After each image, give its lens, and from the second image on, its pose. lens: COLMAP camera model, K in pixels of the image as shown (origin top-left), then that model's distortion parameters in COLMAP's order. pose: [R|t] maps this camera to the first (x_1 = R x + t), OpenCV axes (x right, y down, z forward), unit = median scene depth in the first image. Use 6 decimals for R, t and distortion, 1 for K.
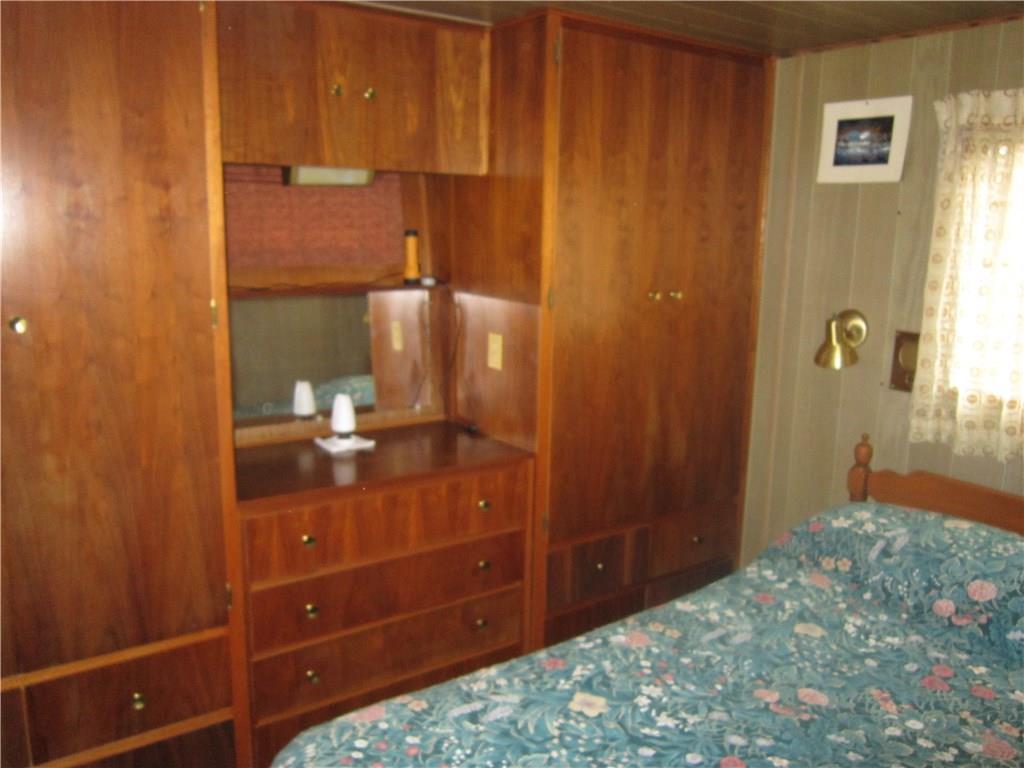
lens RADIAL K [[841.0, 0, 516.4], [0, 841.0, 384.5], [0, 0, 1]] dist [-0.041893, 0.005580]
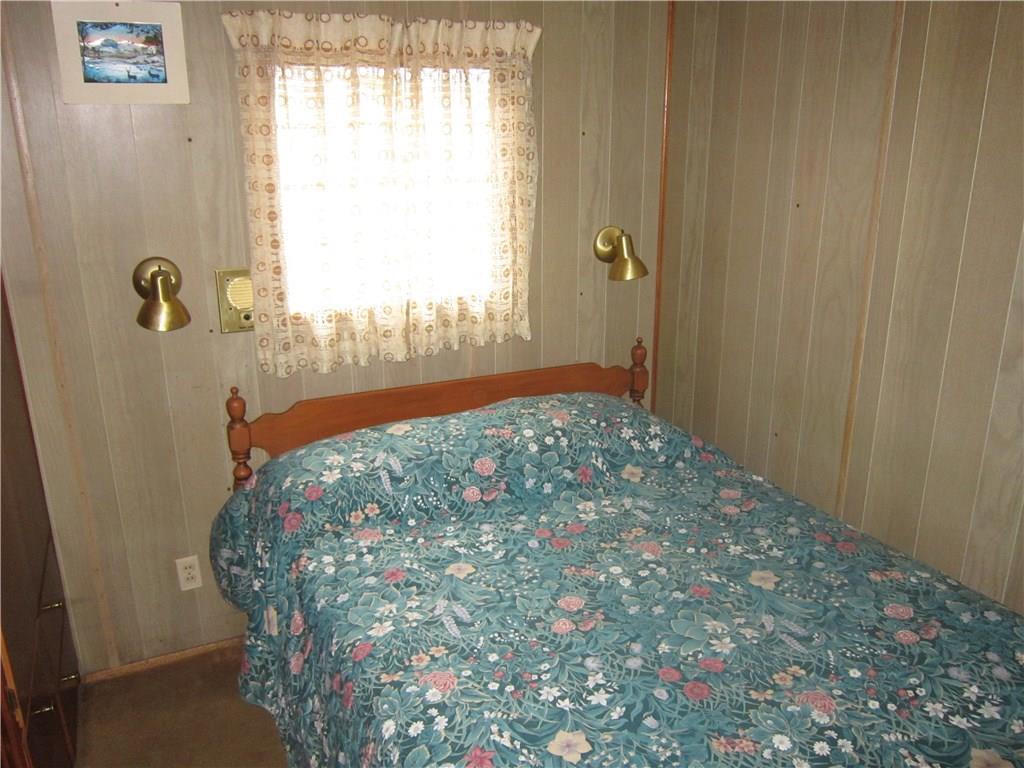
lens RADIAL K [[841.0, 0, 516.4], [0, 841.0, 384.5], [0, 0, 1]] dist [-0.041893, 0.005580]
pose [[0.183013, -0.324623, 0.927969, -0.494304], [0.195641, 0.937058, 0.289218, -0.194512], [-0.963447, 0.128618, 0.235003, 0.630939]]
